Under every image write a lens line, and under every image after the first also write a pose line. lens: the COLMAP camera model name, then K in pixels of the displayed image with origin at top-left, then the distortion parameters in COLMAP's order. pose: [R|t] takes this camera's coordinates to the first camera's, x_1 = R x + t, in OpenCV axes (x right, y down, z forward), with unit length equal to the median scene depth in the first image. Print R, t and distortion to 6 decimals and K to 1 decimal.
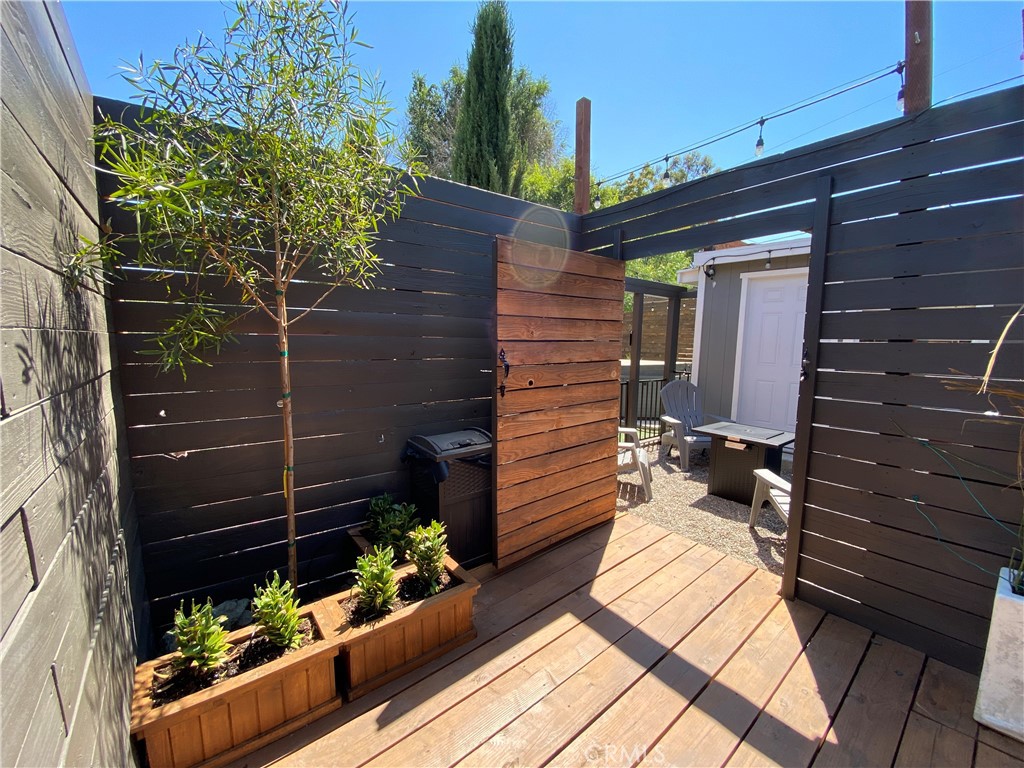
lens RADIAL K [[416.4, 0, 509.3], [0, 416.4, 389.5], [0, 0, 1]] dist [-0.001659, -0.000535]
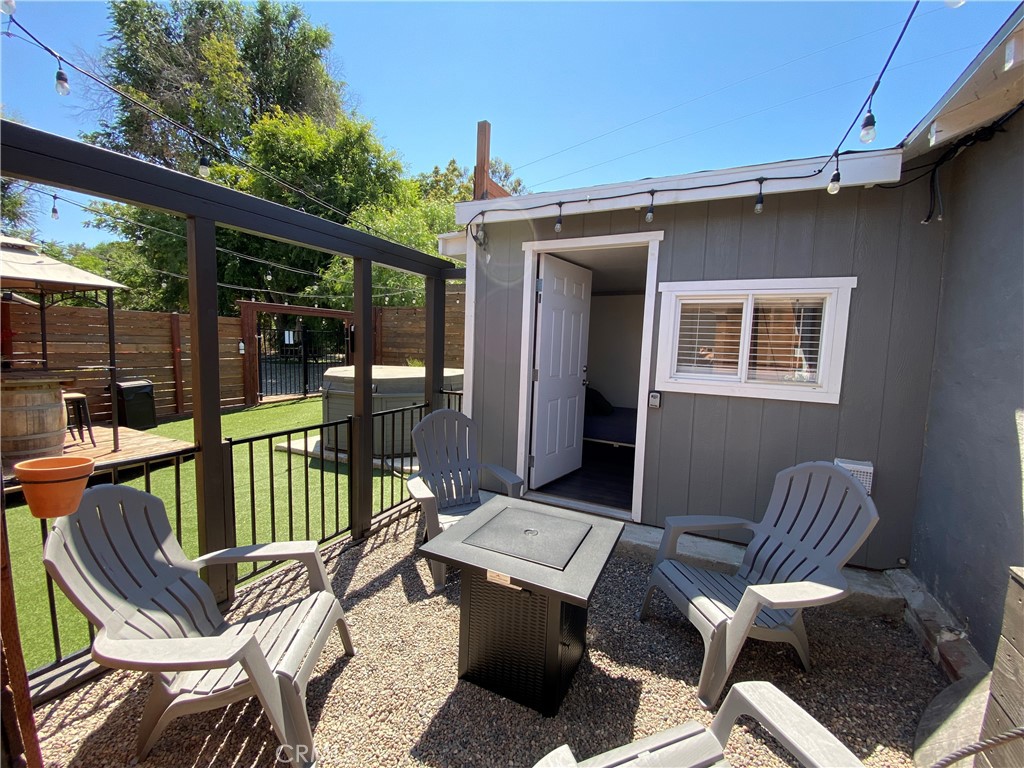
lens RADIAL K [[416.4, 0, 514.5], [0, 416.4, 381.7], [0, 0, 1]] dist [-0.001659, -0.000535]
pose [[0.908253, -0.025312, 0.417654, 0.238180], [0.032750, 0.999407, -0.010650, -0.050198], [-0.417137, 0.023351, 0.908544, 0.375923]]
